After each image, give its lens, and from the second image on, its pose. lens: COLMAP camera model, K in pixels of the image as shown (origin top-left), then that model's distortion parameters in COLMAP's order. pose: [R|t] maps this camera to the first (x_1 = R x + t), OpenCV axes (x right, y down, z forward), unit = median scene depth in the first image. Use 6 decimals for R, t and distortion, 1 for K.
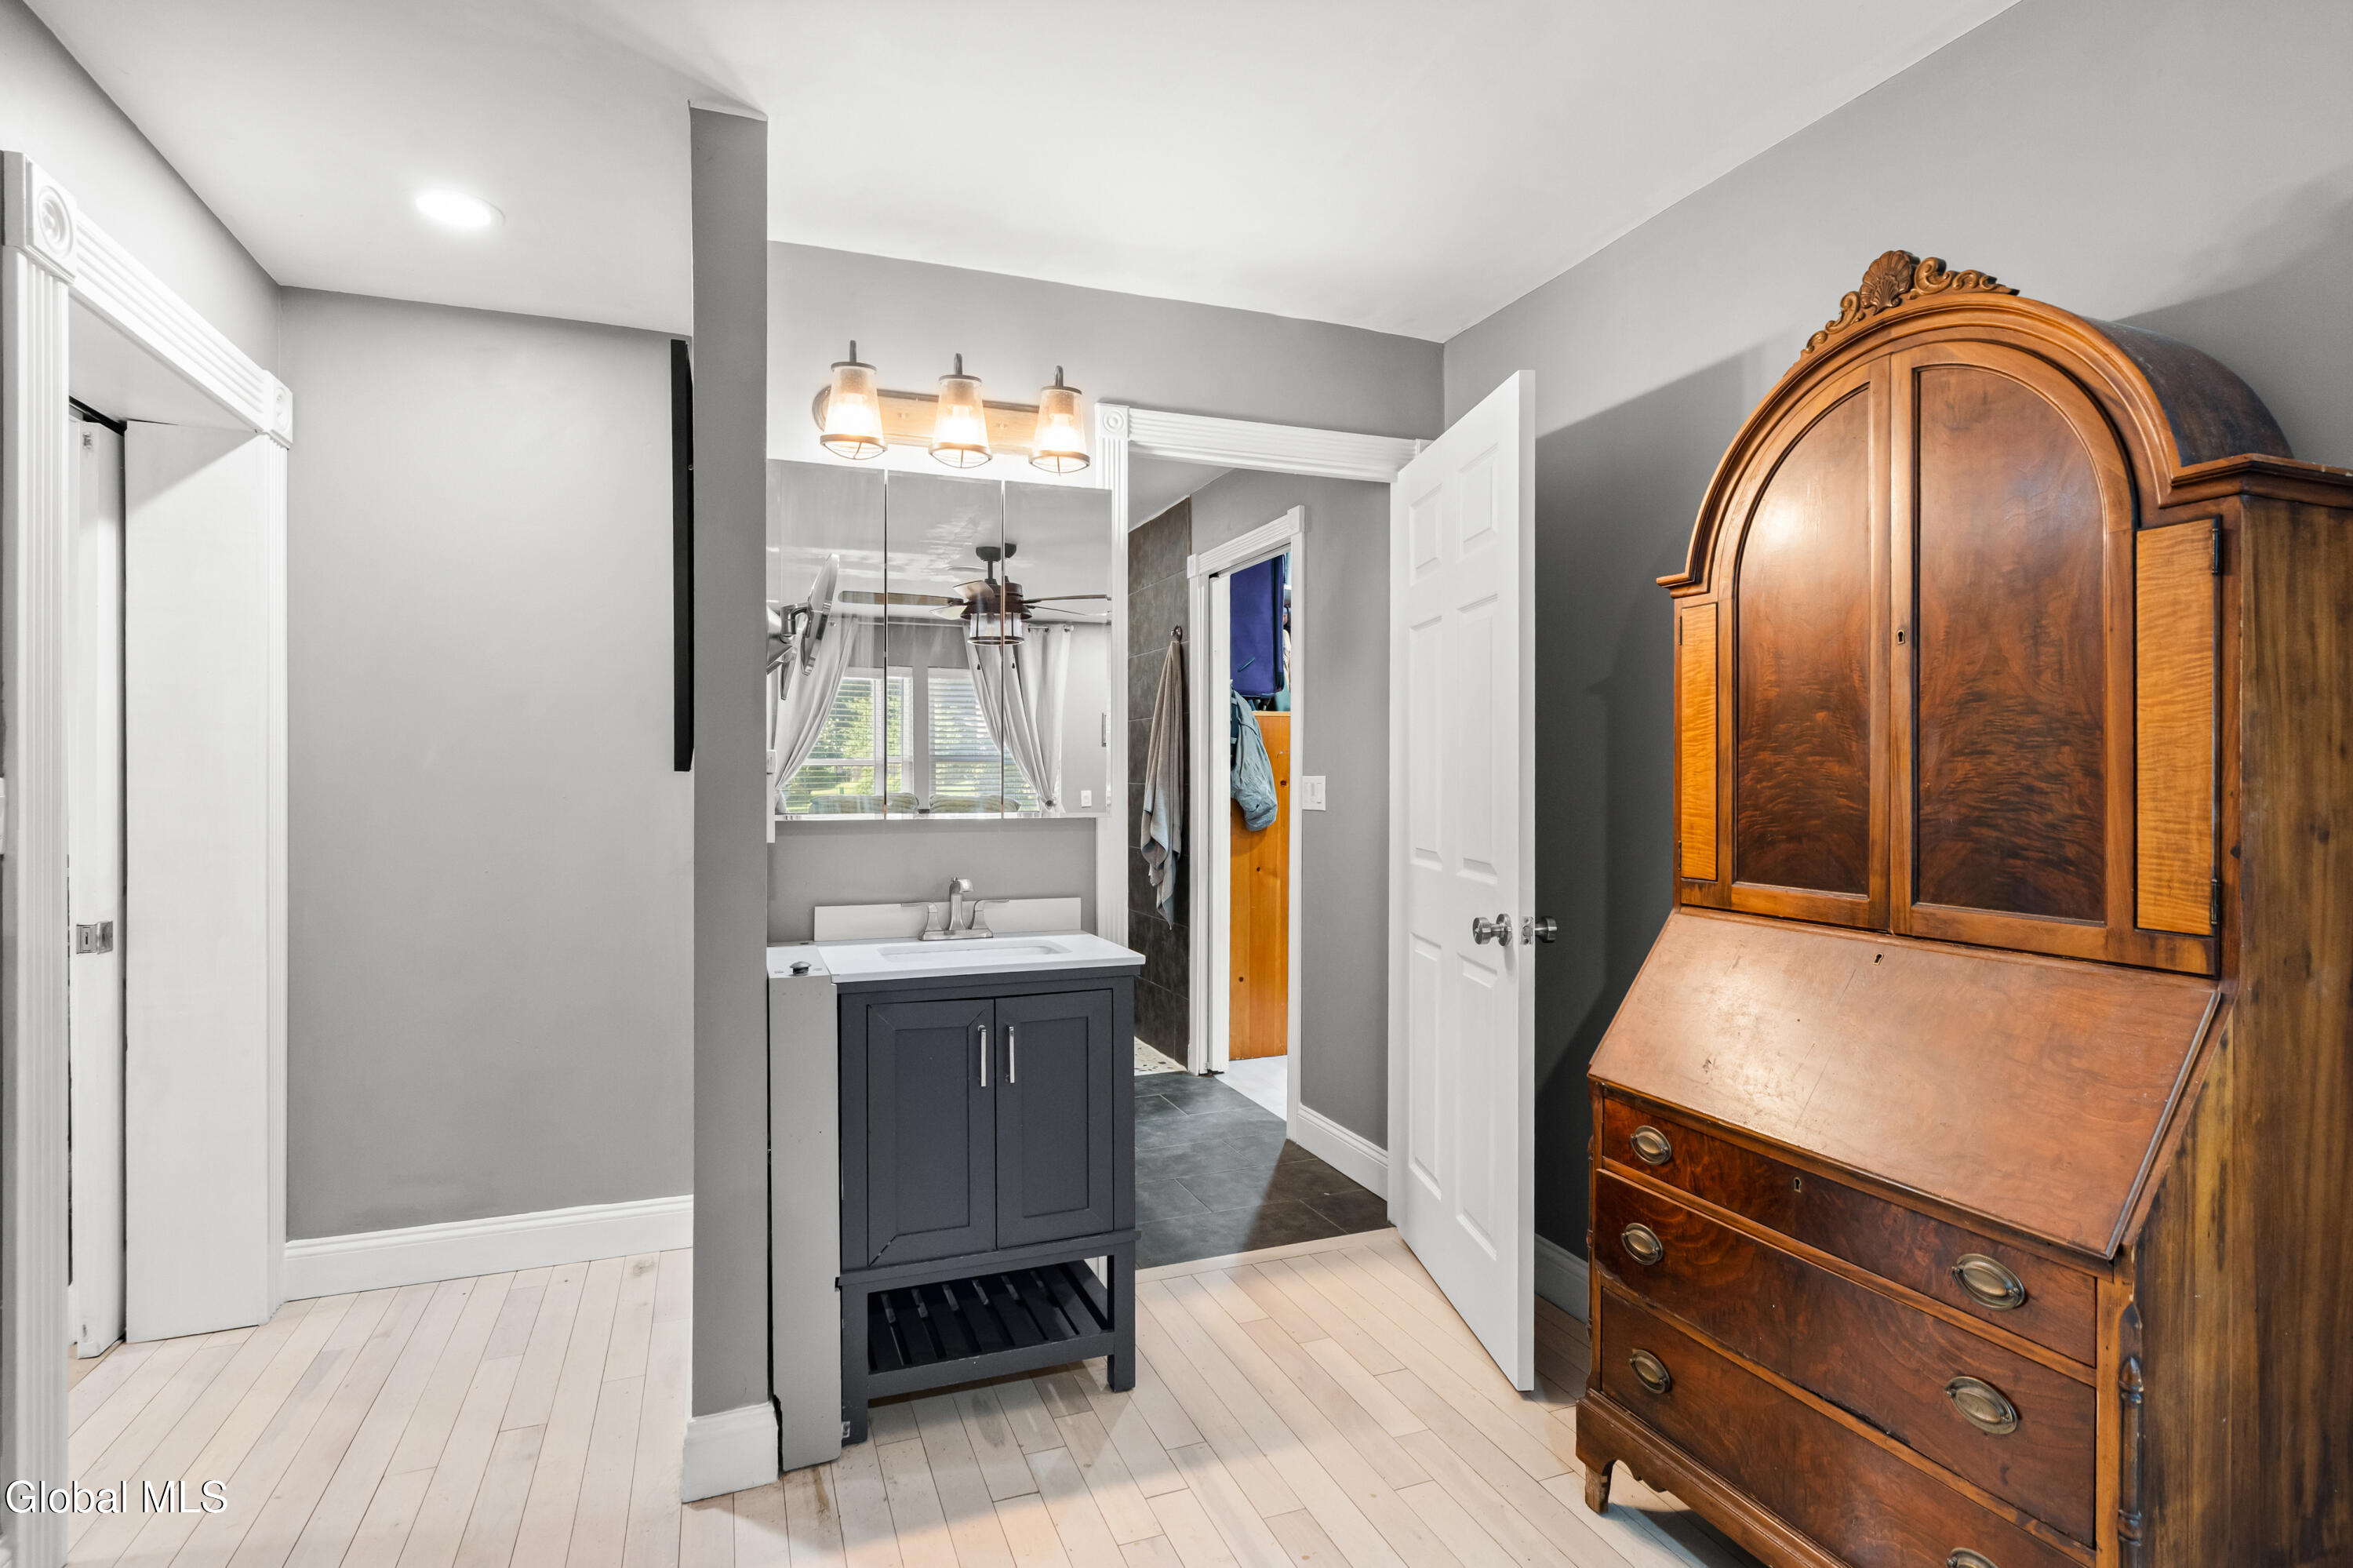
lens RADIAL K [[1171.8, 0, 1170.6], [0, 1171.8, 768.7], [0, 0, 1]] dist [-0.002544, 0.000511]
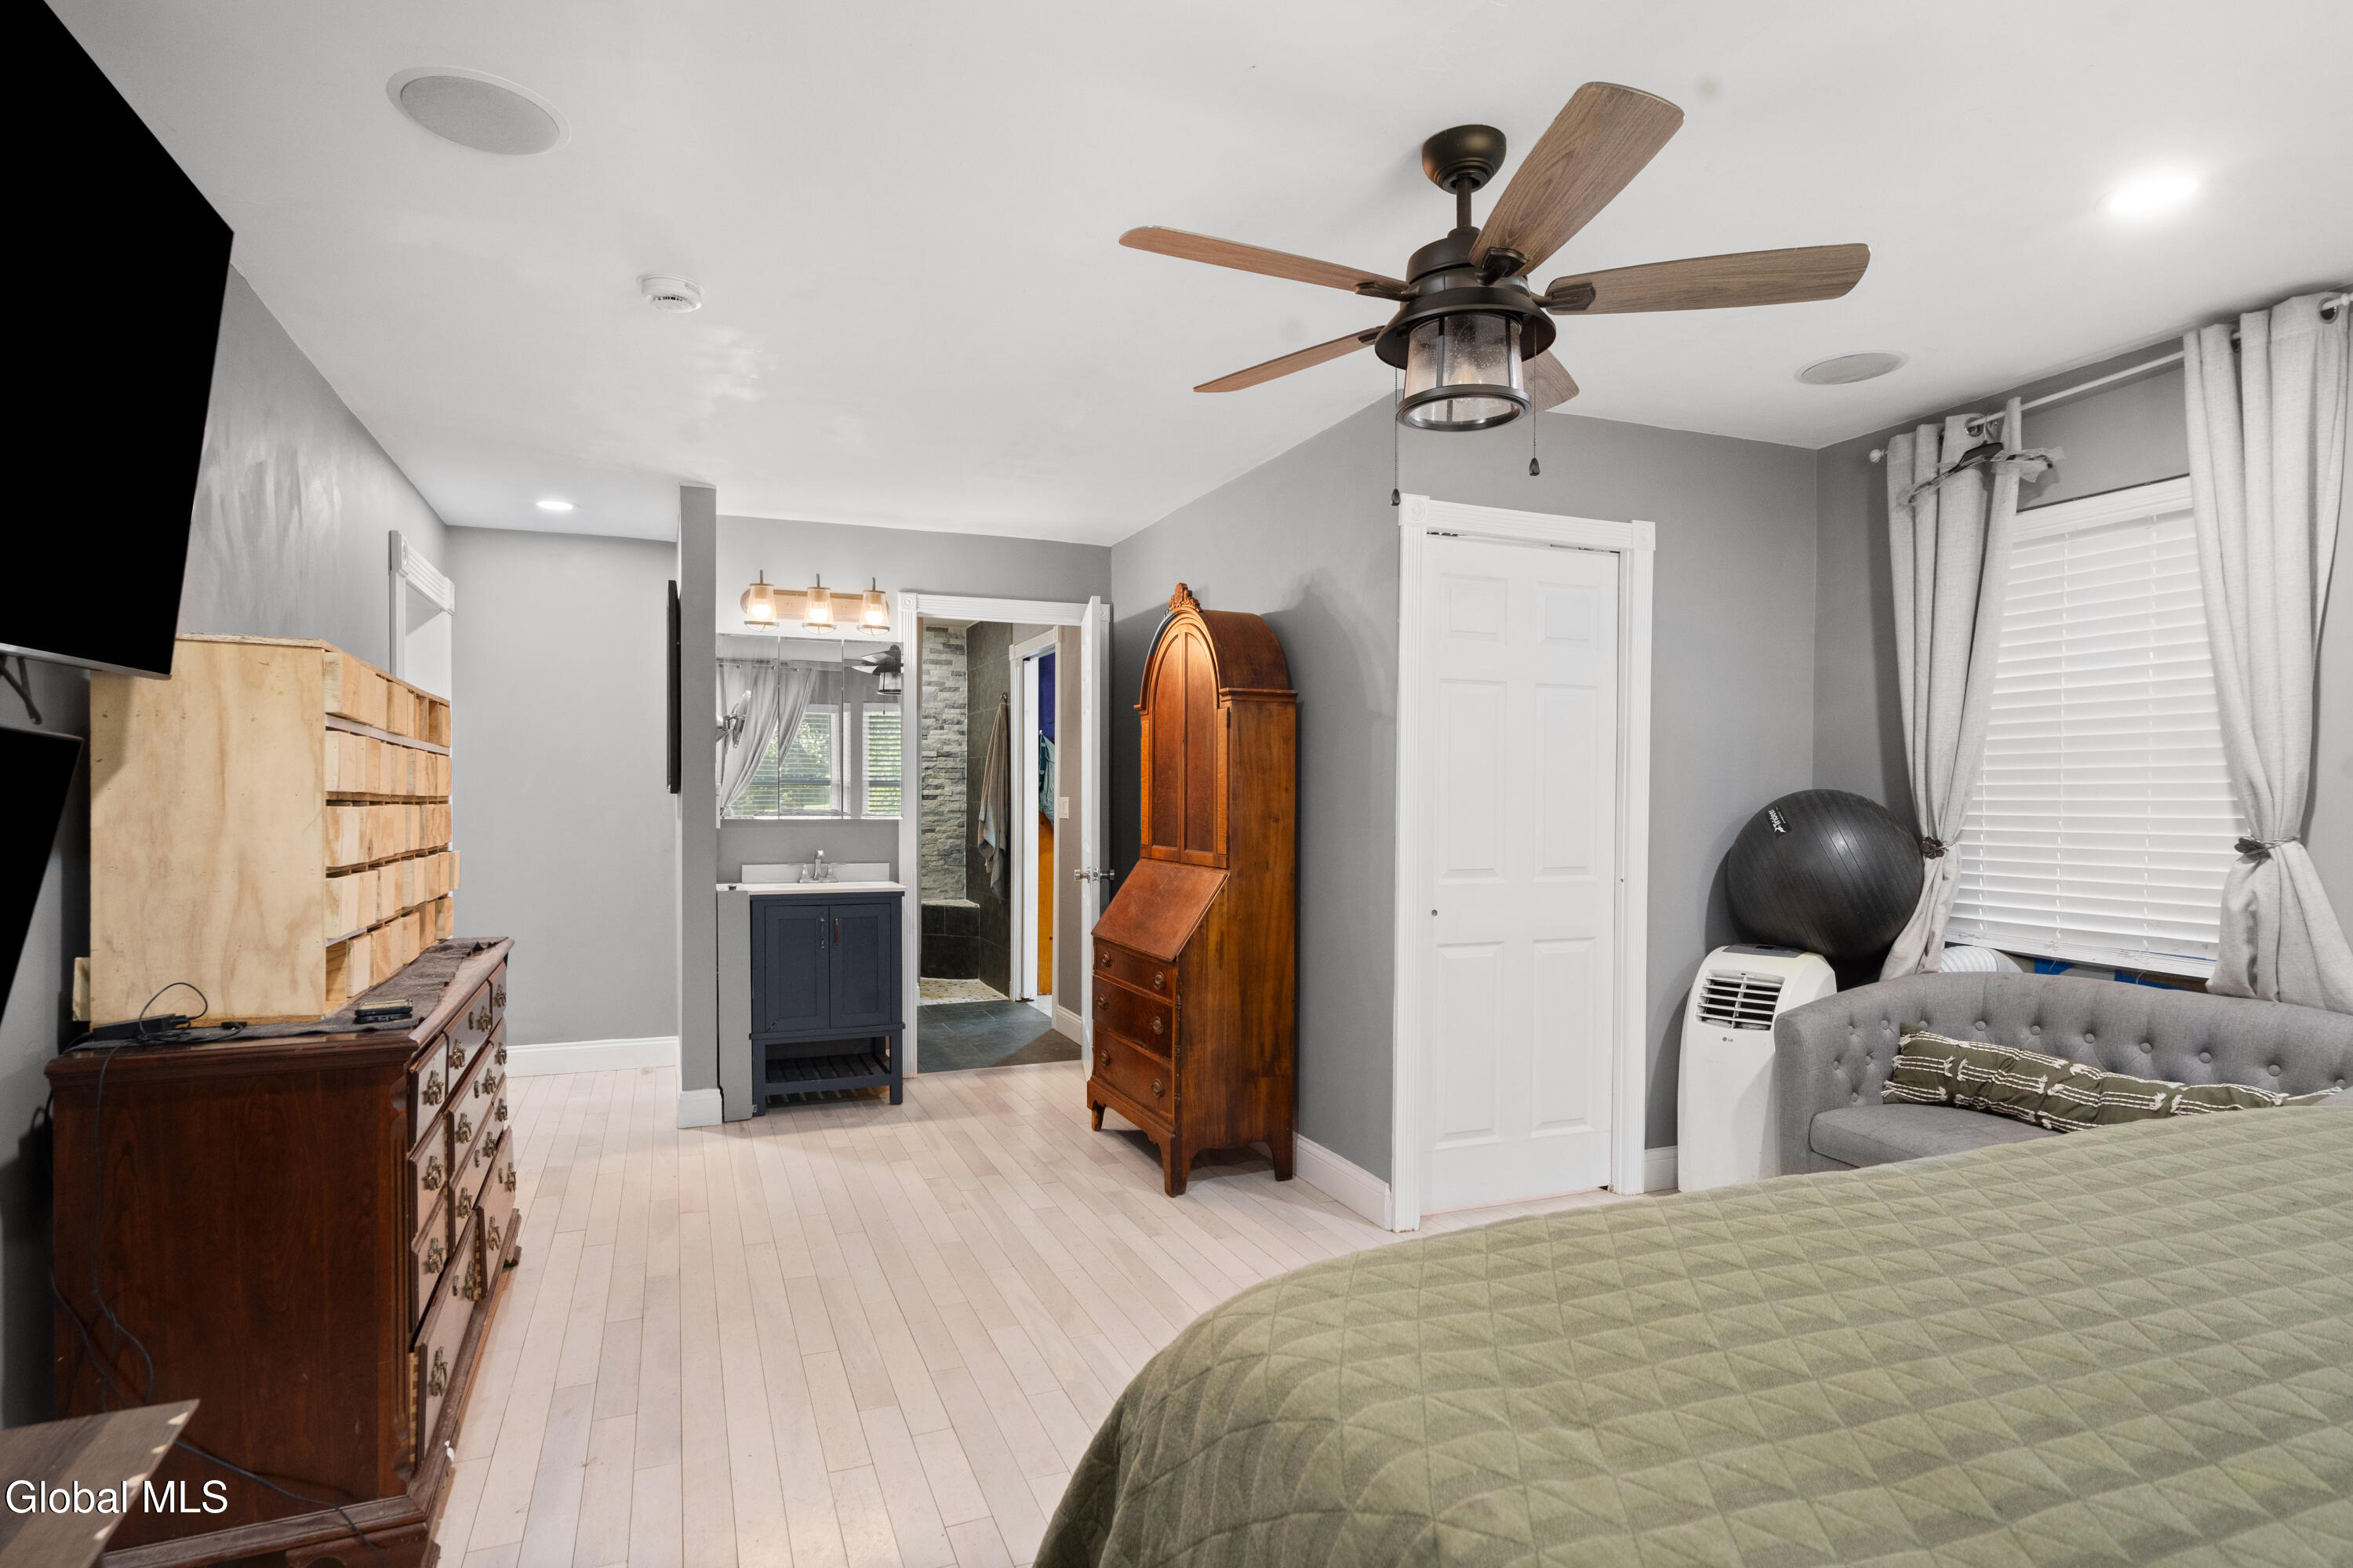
lens RADIAL K [[1248.3, 0, 1178.6], [0, 1248.3, 806.5], [0, 0, 1]] dist [-0.005144, -0.000078]
pose [[0.999796, 0.003220, 0.019930, 0.413090], [-0.003489, 0.999903, 0.013468, -0.007989], [-0.019885, -0.013534, 0.999711, -1.177537]]
